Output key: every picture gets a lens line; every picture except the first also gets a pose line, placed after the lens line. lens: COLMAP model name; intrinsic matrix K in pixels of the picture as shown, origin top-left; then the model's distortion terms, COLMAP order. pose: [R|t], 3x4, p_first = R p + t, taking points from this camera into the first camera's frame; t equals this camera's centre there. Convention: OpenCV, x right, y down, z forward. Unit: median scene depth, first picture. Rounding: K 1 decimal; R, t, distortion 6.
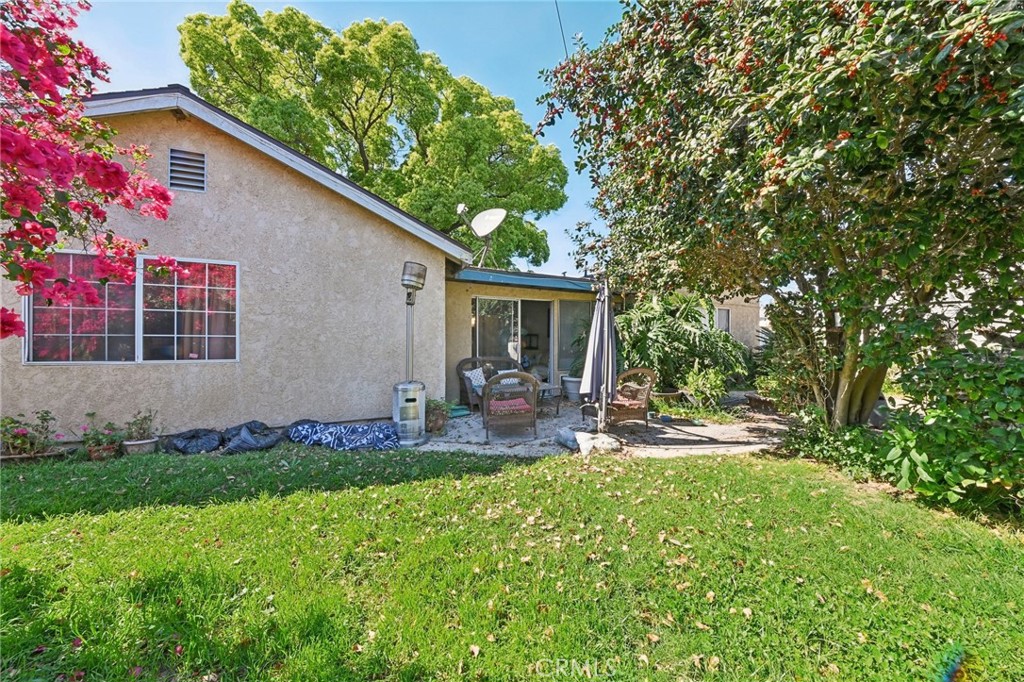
lens RADIAL K [[360.2, 0, 512.9], [0, 360.2, 345.7], [0, 0, 1]] dist [-0.007009, -0.006026]
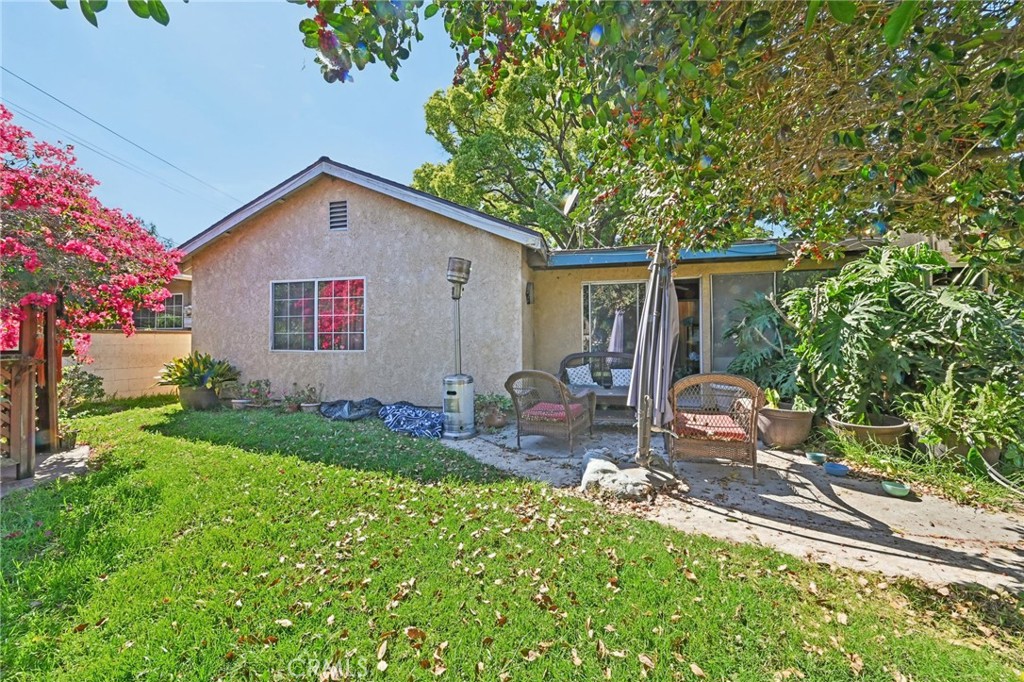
lens RADIAL K [[360.2, 0, 507.7], [0, 360.2, 339.9], [0, 0, 1]] dist [-0.007009, -0.006026]
pose [[0.769586, -0.003073, -0.638536, 0.479035], [0.004290, 0.999991, 0.000357, 0.001637], [0.638529, -0.003014, 0.769592, 0.315251]]
